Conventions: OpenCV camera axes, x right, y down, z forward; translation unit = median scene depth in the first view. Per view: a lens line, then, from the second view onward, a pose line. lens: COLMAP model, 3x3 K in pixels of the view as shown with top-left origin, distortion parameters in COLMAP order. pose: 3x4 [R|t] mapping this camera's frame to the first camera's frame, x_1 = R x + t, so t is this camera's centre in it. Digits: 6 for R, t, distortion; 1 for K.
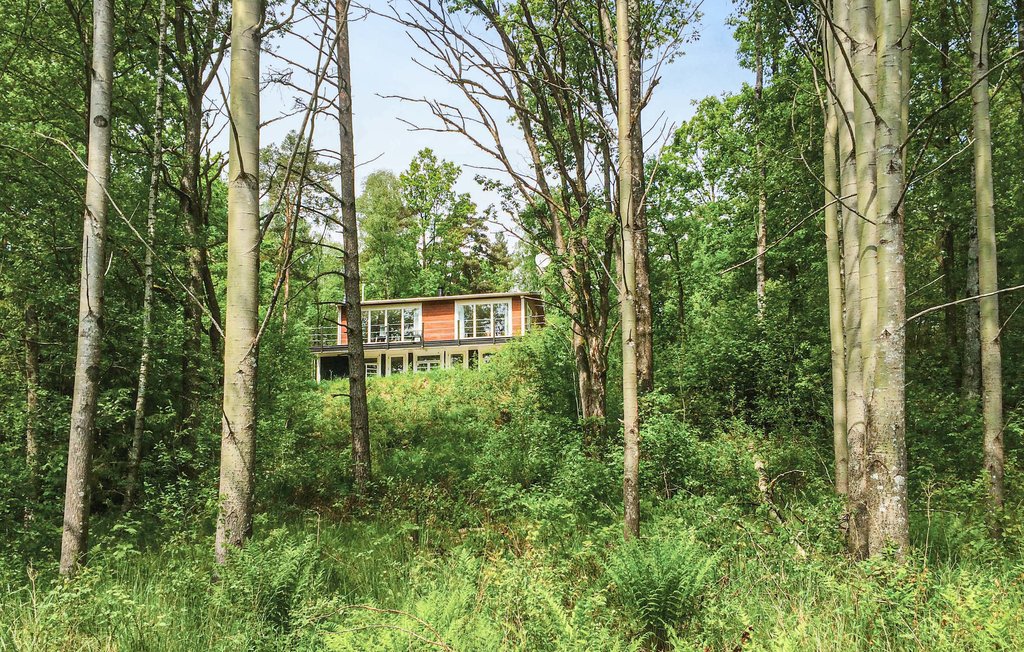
lens RADIAL K [[981.8, 0, 512.0], [0, 981.8, 326.0], [0, 0, 1]] dist [0.090973, 0.003237]
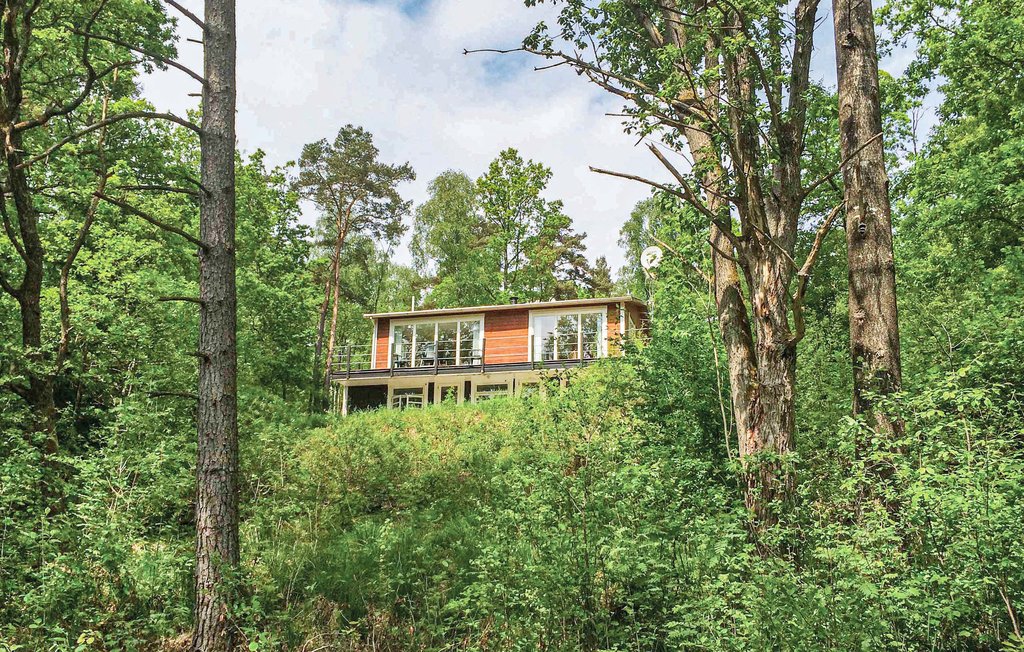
lens RADIAL K [[981.8, 0, 512.0], [0, 981.8, 326.0], [0, 0, 1]] dist [0.090973, 0.003237]
pose [[0.993666, -0.003227, -0.112327, 0.011240], [-0.003864, 0.998015, -0.062858, 0.032155], [0.112307, 0.062894, 0.991681, 0.277832]]
